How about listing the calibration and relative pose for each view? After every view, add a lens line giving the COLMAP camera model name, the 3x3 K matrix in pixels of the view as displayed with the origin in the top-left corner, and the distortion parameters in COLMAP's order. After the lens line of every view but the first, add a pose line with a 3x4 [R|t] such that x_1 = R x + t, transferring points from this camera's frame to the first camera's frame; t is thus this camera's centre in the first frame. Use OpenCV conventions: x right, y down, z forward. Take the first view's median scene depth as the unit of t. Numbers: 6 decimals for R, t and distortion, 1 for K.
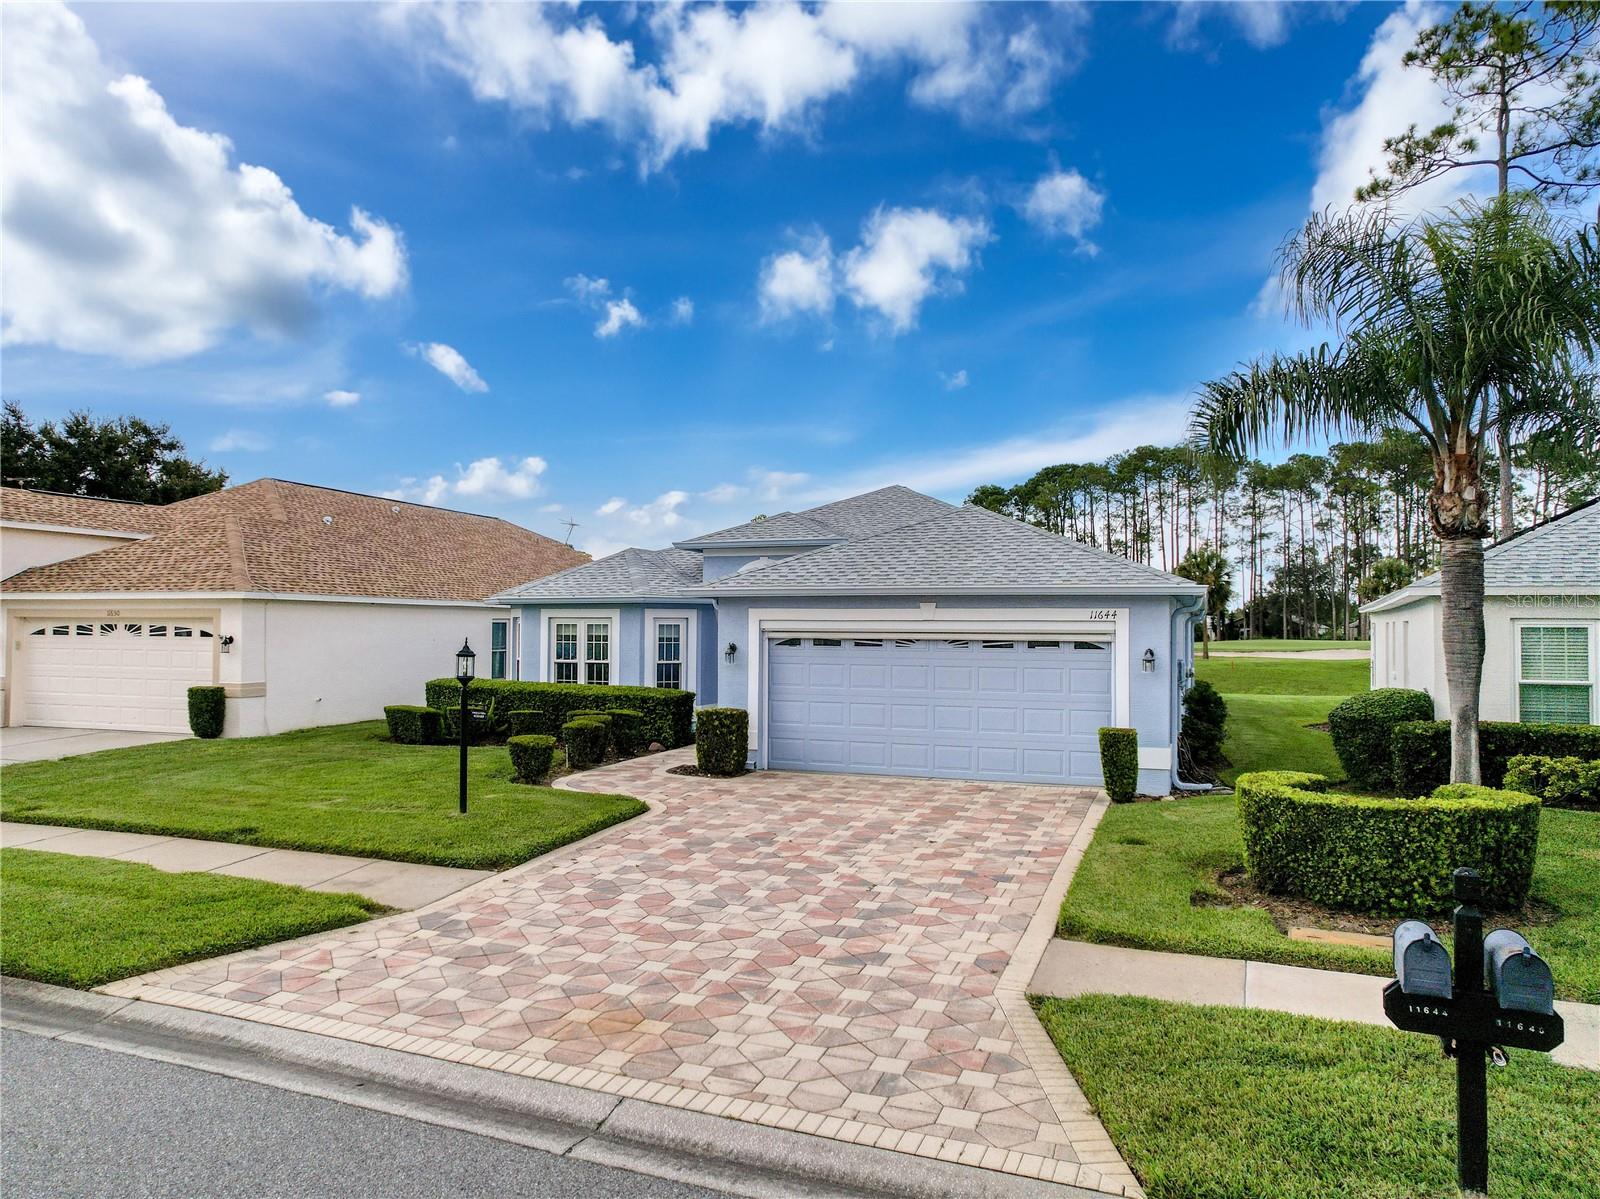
lens RADIAL K [[1022.8, 0, 800.0], [0, 1022.8, 599.5], [0, 0, 1]] dist [-0.051377, 0.025101]
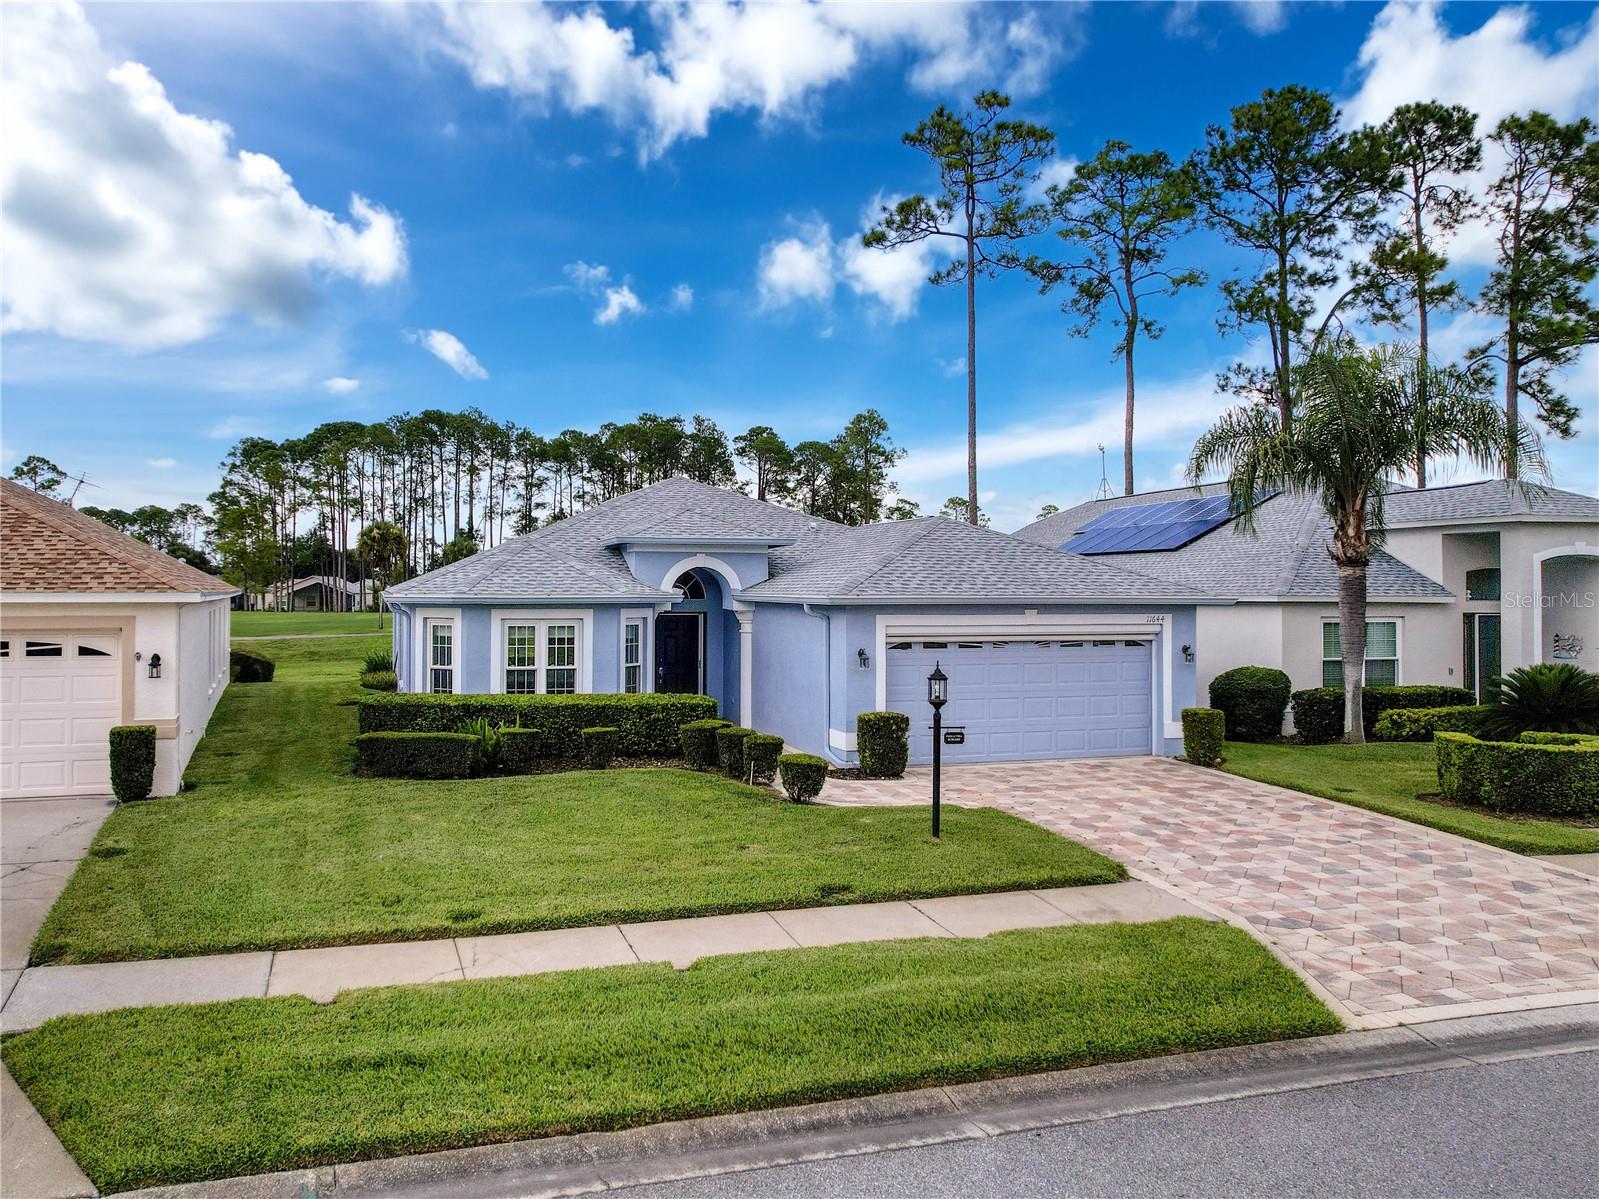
lens RADIAL K [[1065.8, 0, 677.0], [0, 1065.8, 558.3], [0, 0, 1]] dist [-0.065094, 0.045019]
pose [[0.836028, 0.015055, 0.548480, -1.113087], [-0.012395, 0.999887, -0.008554, -0.051125], [-0.548547, 0.000353, 0.836120, 0.275375]]
